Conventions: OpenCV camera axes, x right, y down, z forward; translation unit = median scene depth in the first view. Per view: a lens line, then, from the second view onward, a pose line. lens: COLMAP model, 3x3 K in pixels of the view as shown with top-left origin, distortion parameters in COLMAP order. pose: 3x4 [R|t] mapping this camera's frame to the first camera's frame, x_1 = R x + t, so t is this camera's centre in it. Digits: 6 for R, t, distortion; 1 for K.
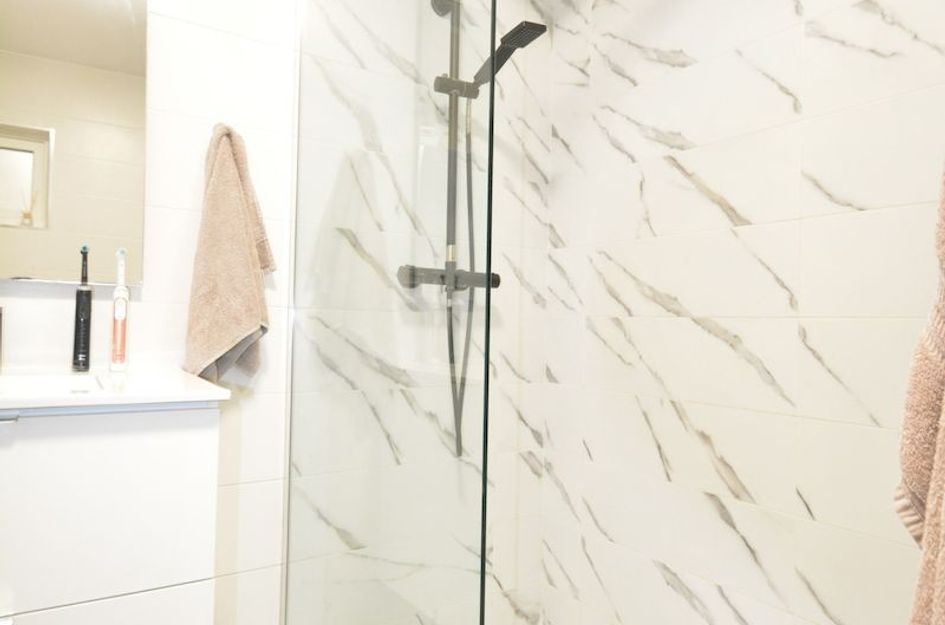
lens RADIAL K [[624.5, 0, 458.5], [0, 624.5, 321.0], [0, 0, 1]] dist [-0.001885, -0.001104]
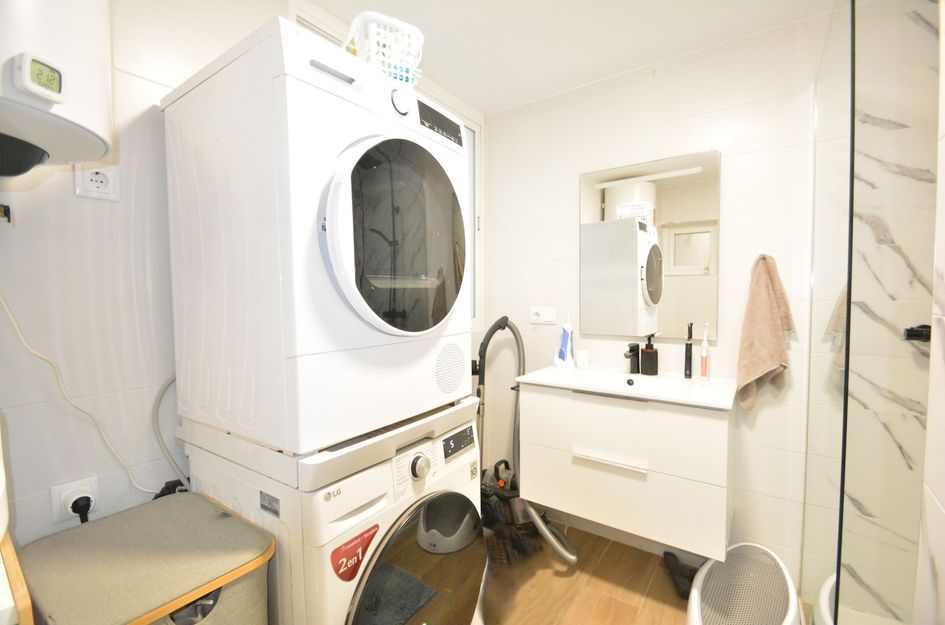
lens RADIAL K [[418.9, 0, 472.5], [0, 418.9, 312.5], [0, 0, 1]] dist [-0.001944, -0.001041]
pose [[0.374491, 0.012601, -0.927145, 0.455467], [0.027921, 0.999301, 0.024859, -0.193793], [0.926810, -0.035196, 0.373878, -0.260748]]
